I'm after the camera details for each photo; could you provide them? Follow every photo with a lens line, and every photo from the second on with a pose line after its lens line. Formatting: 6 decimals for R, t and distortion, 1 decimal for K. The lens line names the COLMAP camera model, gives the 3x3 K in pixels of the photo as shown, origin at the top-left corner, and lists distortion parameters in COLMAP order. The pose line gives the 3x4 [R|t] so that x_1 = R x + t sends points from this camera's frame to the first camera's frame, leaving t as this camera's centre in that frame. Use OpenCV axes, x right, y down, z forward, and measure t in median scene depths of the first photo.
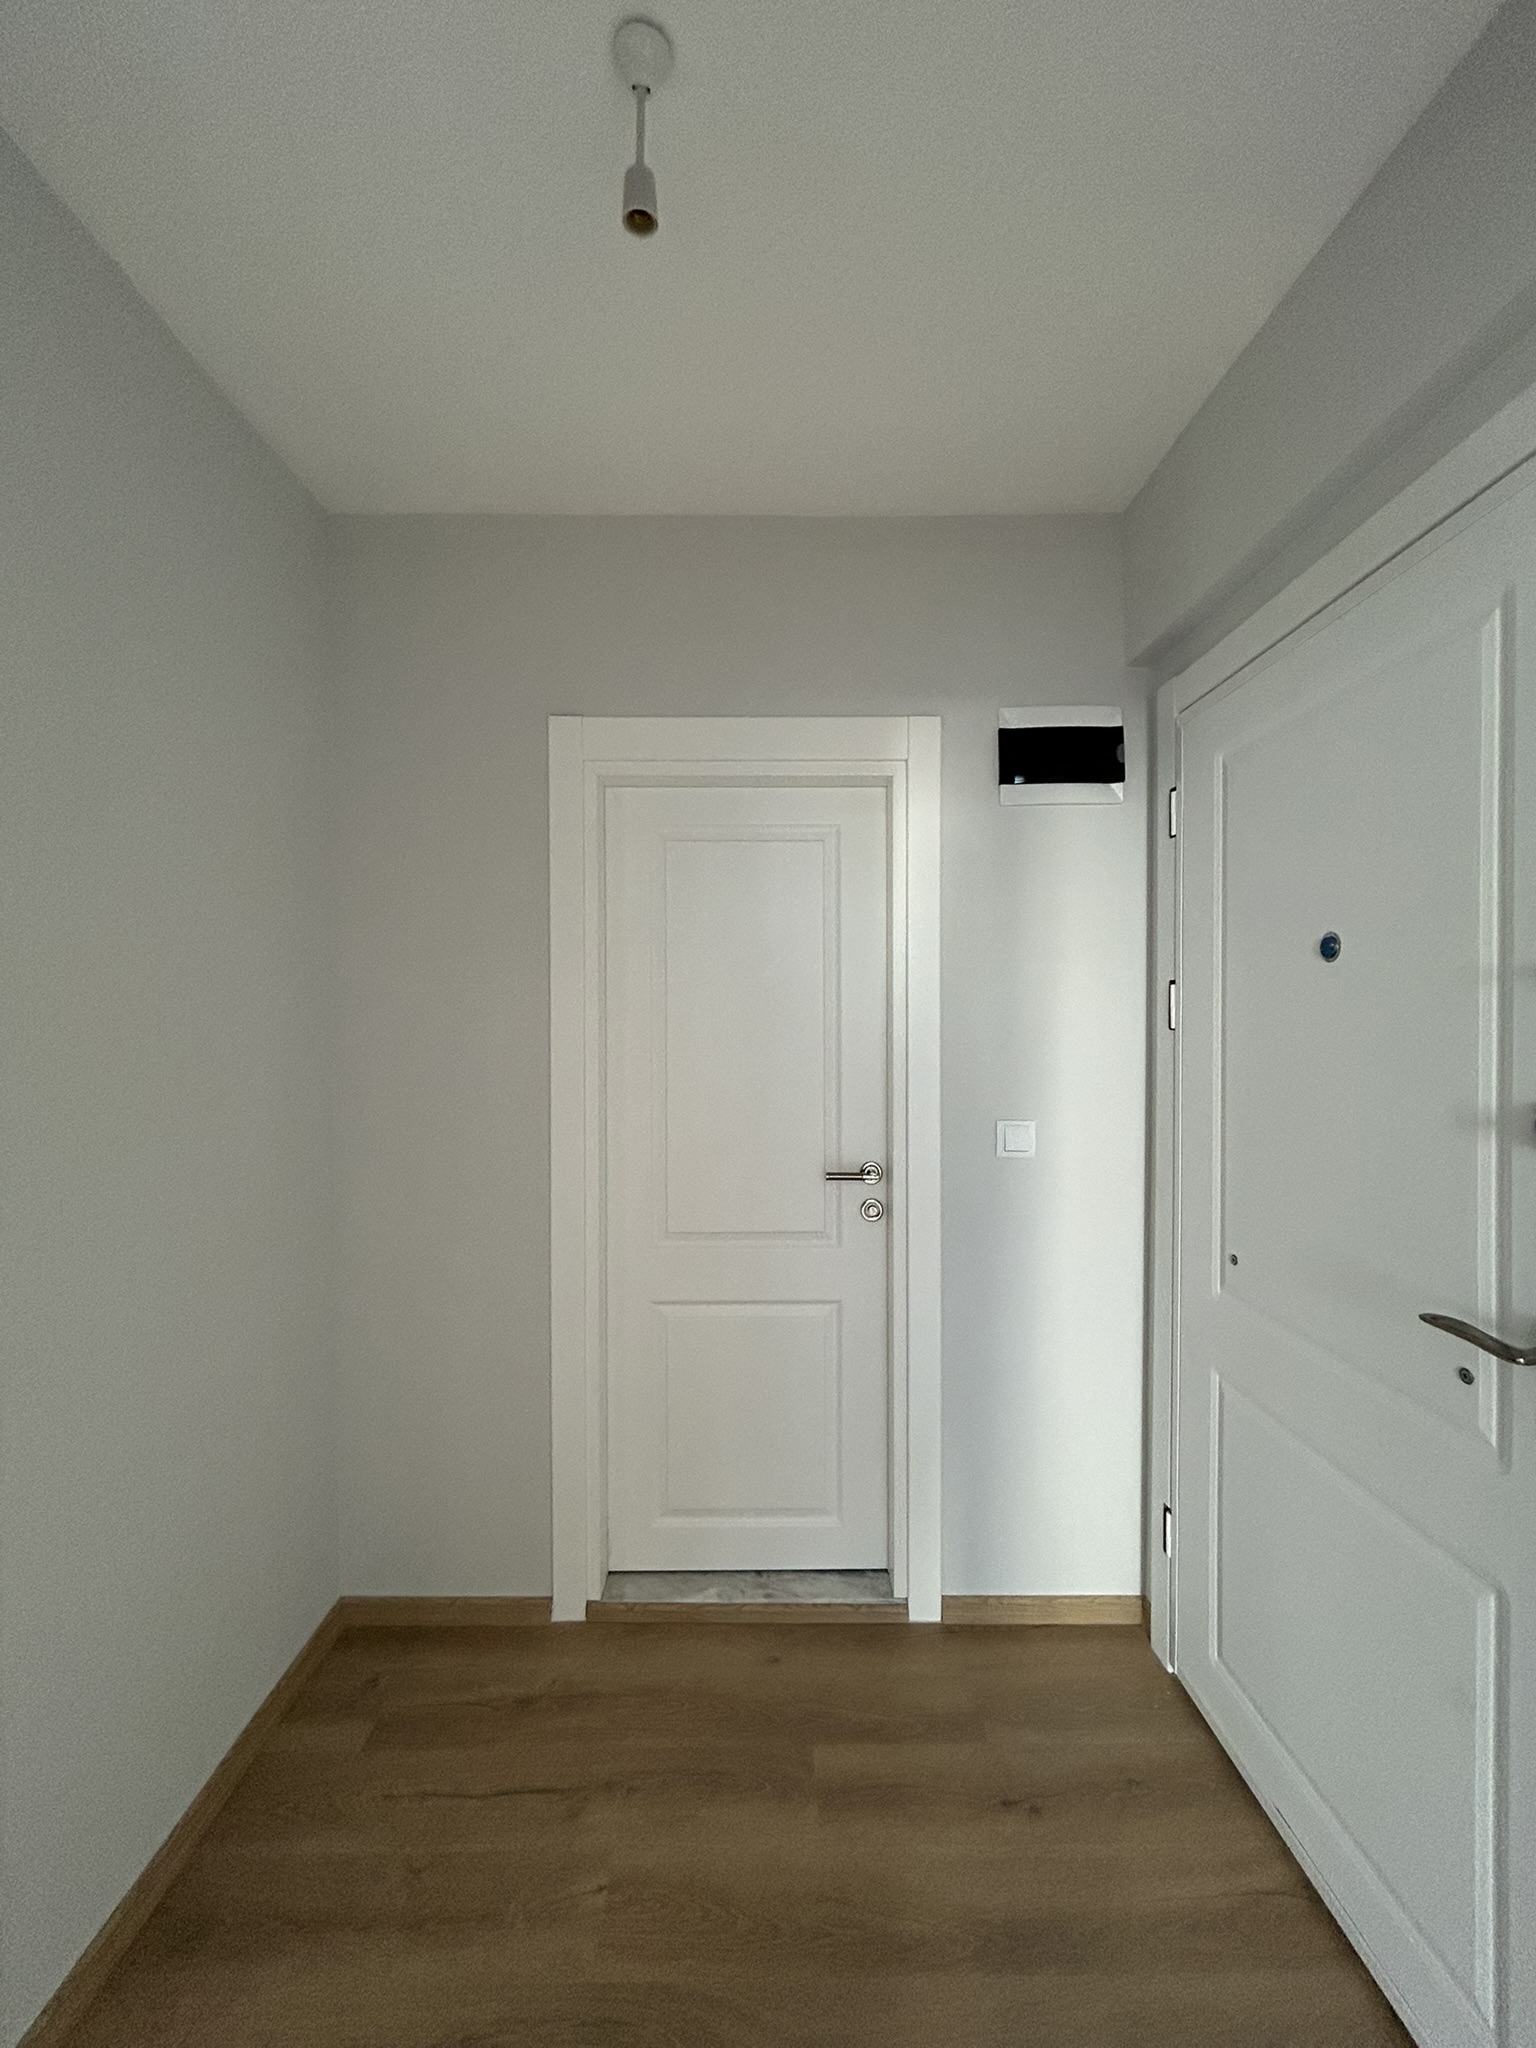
lens RADIAL K [[822.5, 0, 771.3], [0, 822.5, 1022.9], [0, 0, 1]] dist [-0.002782, 0.001180]
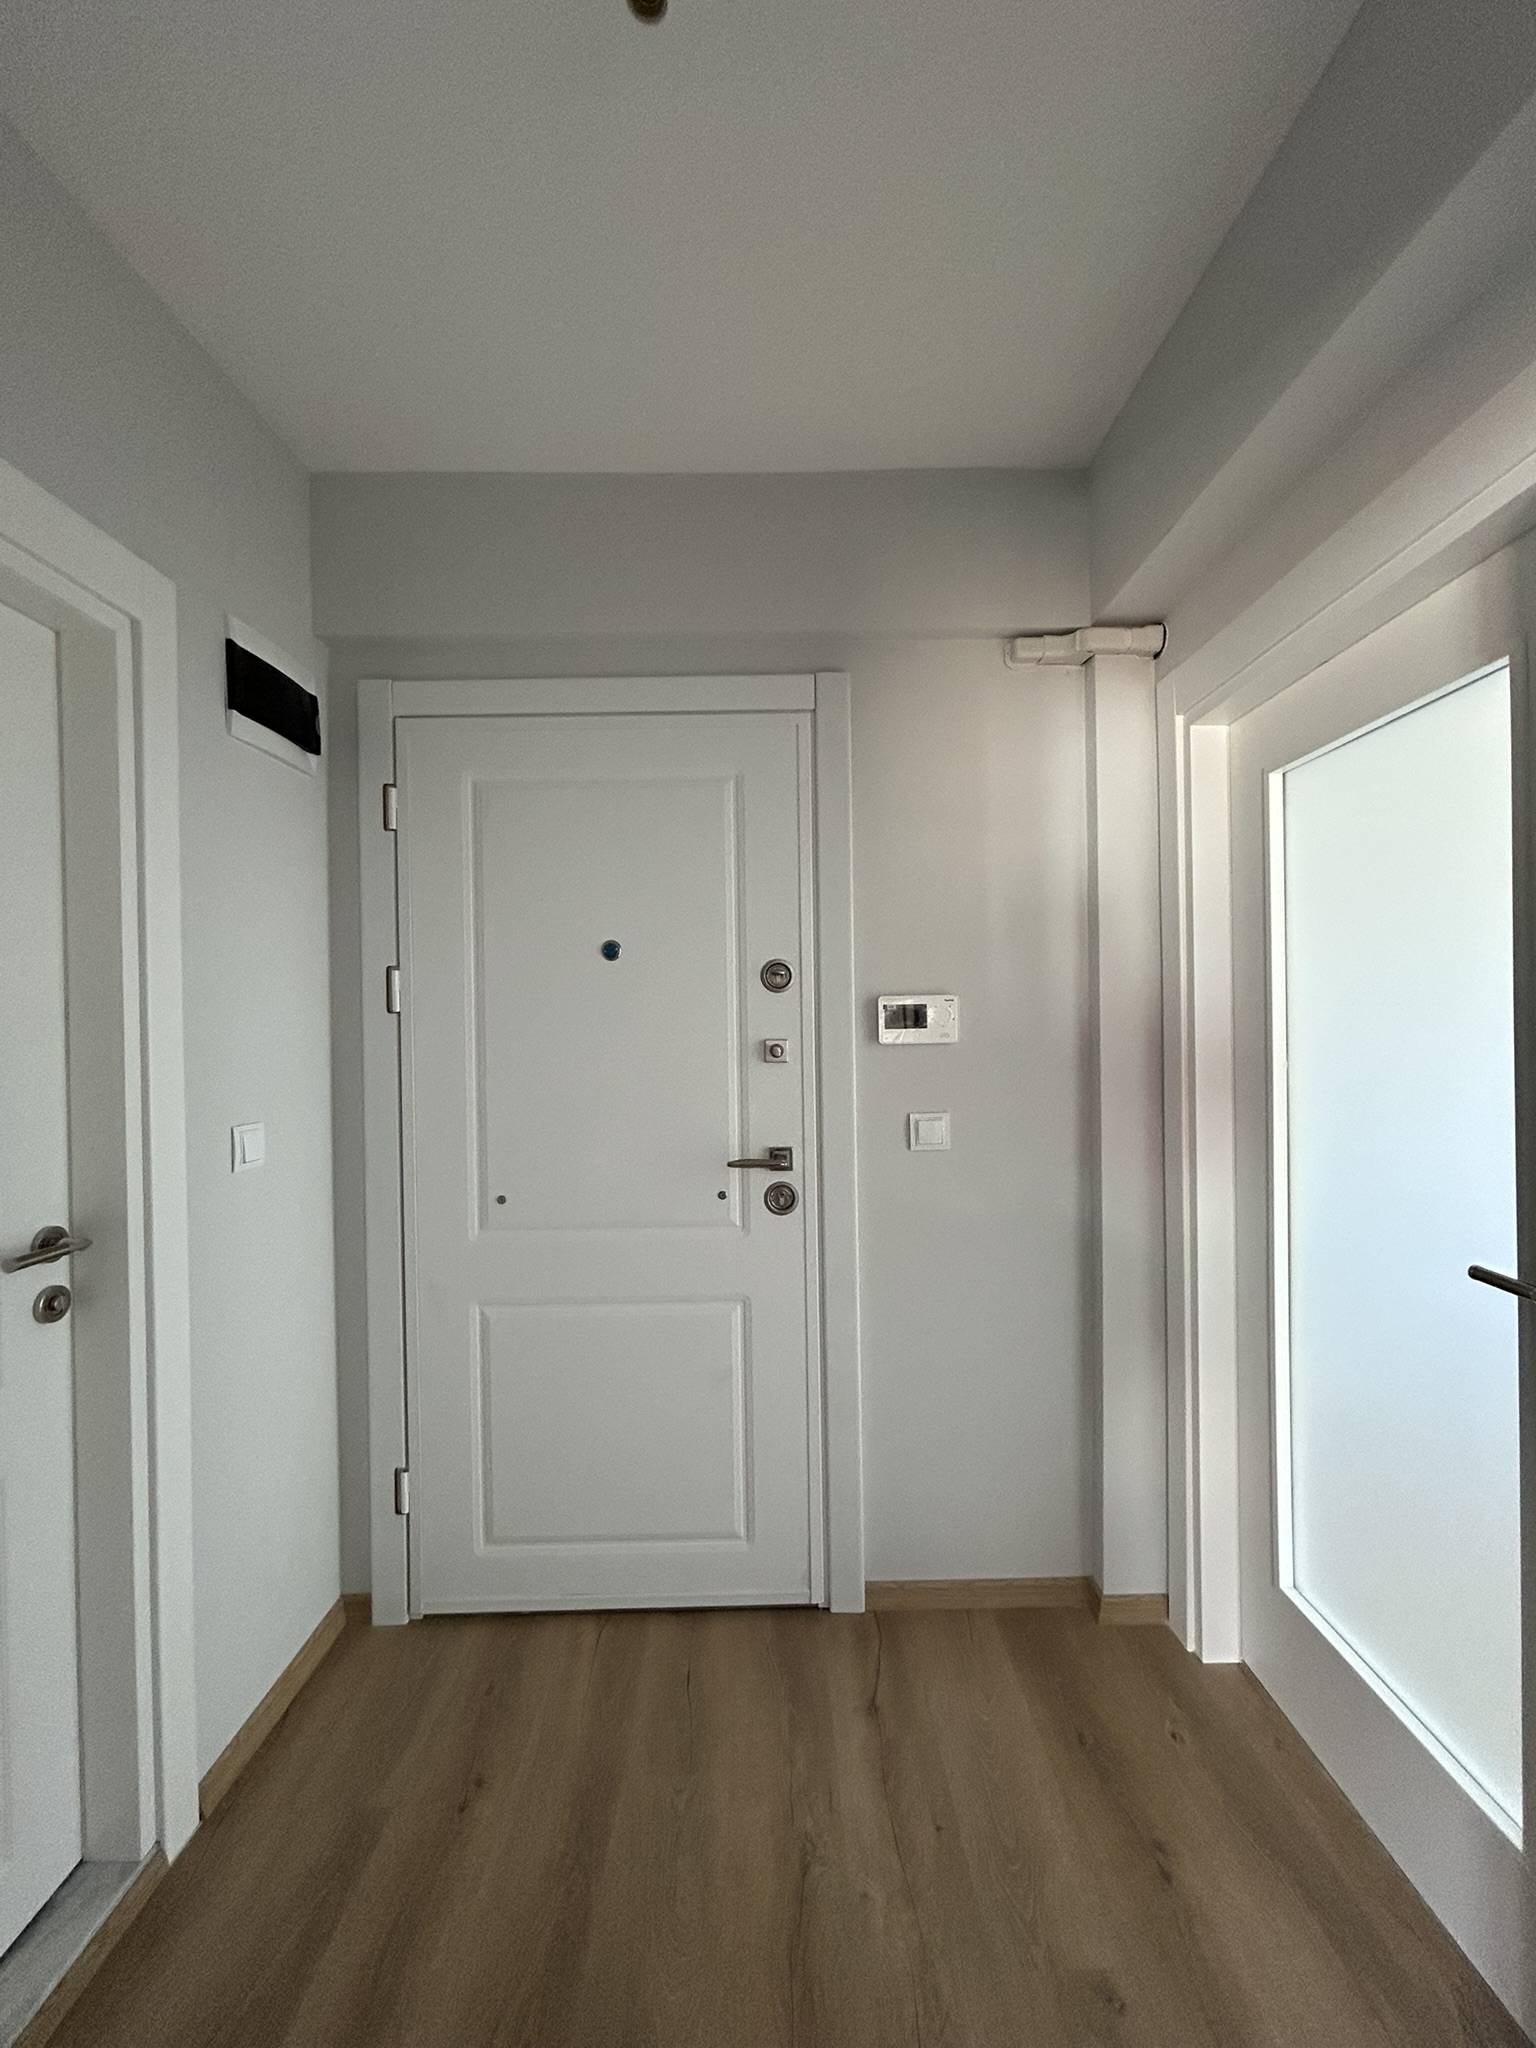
lens RADIAL K [[822.5, 0, 771.7], [0, 822.5, 1016.4], [0, 0, 1]] dist [-0.002782, 0.001180]
pose [[0.003765, -0.002218, 0.999990, -0.577821], [0.019876, 0.999800, 0.002142, 0.020589], [-0.999795, 0.019868, 0.003808, 0.524011]]
